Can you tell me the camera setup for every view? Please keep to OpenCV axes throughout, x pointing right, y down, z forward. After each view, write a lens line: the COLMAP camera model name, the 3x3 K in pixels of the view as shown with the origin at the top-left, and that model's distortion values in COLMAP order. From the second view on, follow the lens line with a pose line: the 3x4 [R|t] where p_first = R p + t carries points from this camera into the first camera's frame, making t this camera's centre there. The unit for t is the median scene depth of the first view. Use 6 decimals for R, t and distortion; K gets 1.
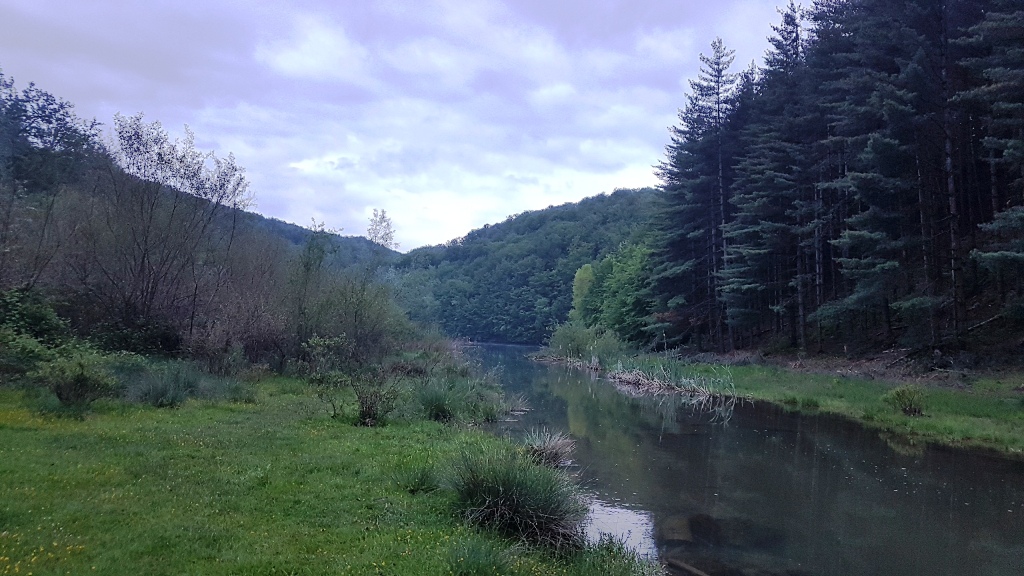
lens RADIAL K [[791.6, 0, 498.4], [0, 791.6, 288.1], [0, 0, 1]] dist [-0.023868, 0.001428]
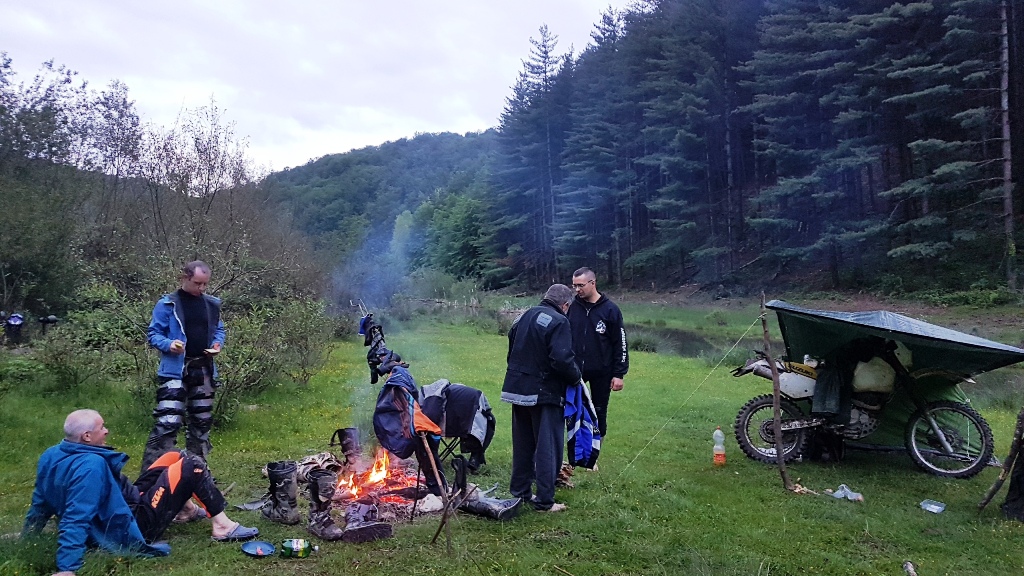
lens RADIAL K [[791.6, 0, 498.4], [0, 791.6, 288.1], [0, 0, 1]] dist [-0.023868, 0.001428]
pose [[0.965058, -0.032989, 0.259952, -0.108190], [0.013059, 0.996866, 0.078026, -0.017149], [-0.261711, -0.071905, 0.962464, -0.145419]]
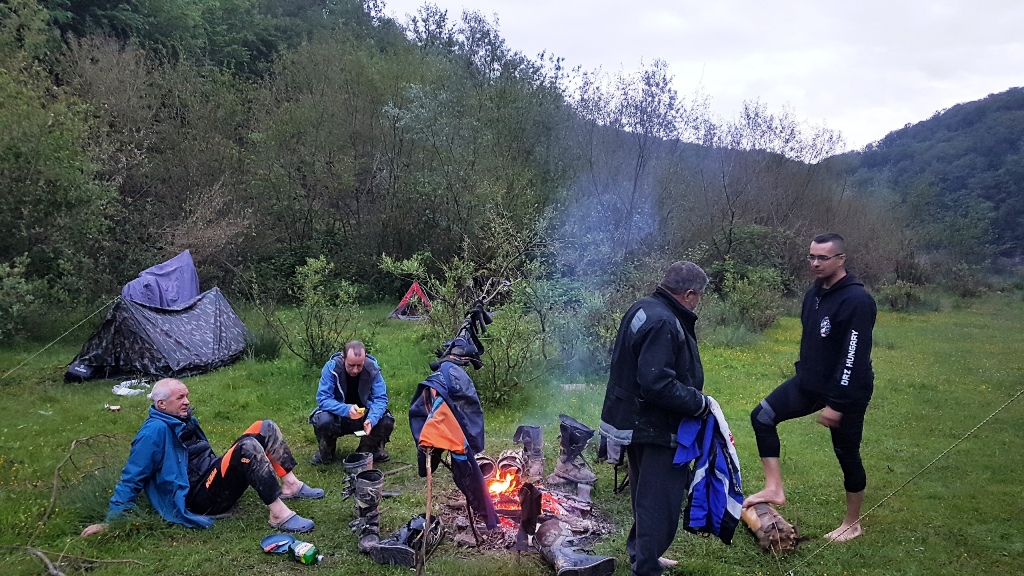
lens RADIAL K [[791.6, 0, 498.4], [0, 791.6, 288.1], [0, 0, 1]] dist [-0.023868, 0.001428]
pose [[0.884877, -0.018756, -0.465447, -0.074624], [0.066667, 0.994003, 0.086687, -0.015078], [0.461030, -0.107737, 0.880820, -0.126692]]
